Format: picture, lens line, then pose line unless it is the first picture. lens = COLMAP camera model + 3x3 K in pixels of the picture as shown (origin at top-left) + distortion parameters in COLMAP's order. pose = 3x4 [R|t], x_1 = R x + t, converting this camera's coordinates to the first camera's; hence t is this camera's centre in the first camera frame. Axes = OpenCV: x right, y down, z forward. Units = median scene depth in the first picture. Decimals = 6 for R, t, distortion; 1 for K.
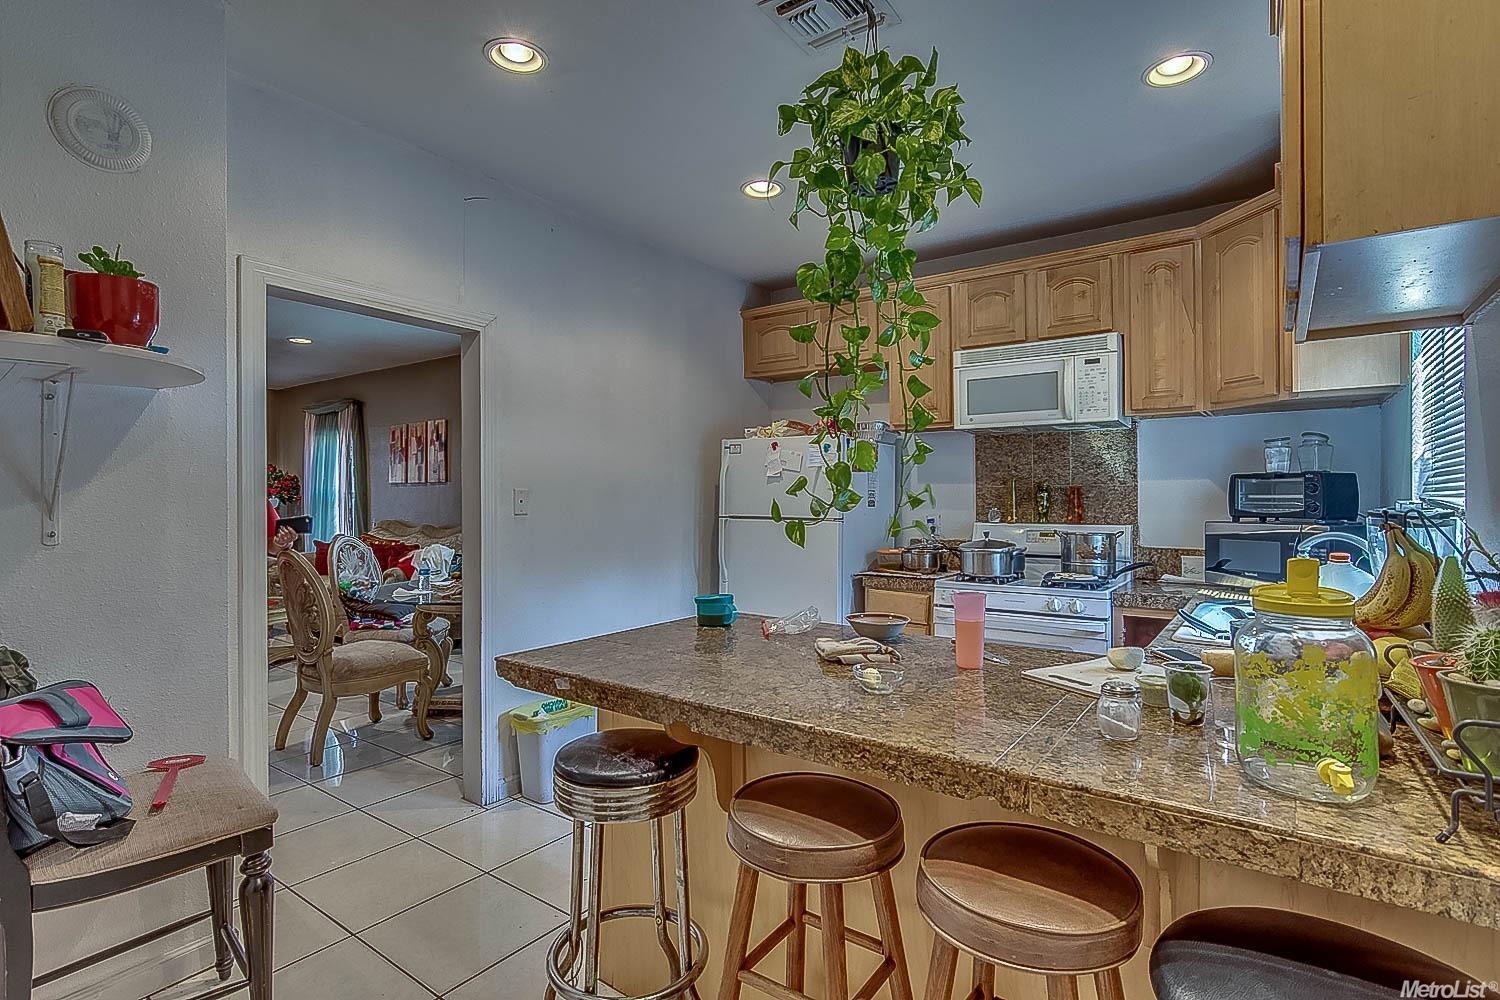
lens RADIAL K [[729.4, 0, 750.6], [0, 729.4, 495.8], [0, 0, 1]] dist [0.001180, 0.000416]
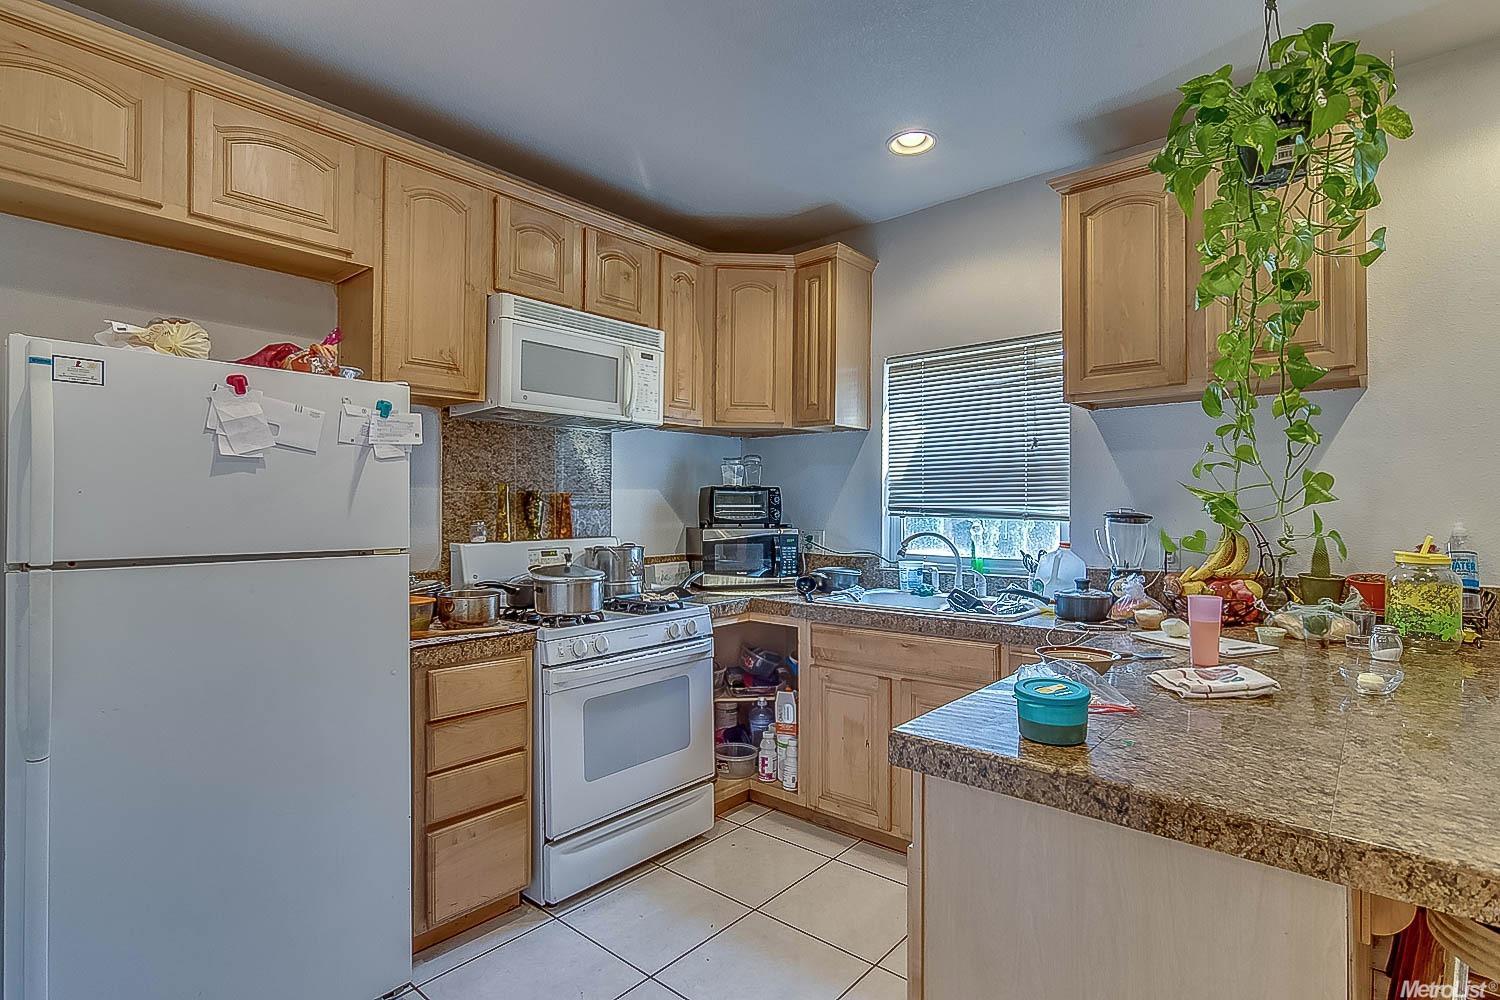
lens RADIAL K [[729.4, 0, 750.4], [0, 729.4, 502.3], [0, 0, 1]] dist [0.001180, 0.000416]
pose [[0.087458, 0.004440, 0.996158, -0.407397], [-0.002139, 0.999989, -0.004269, -0.000057], [-0.996166, -0.001758, 0.087466, 0.770903]]
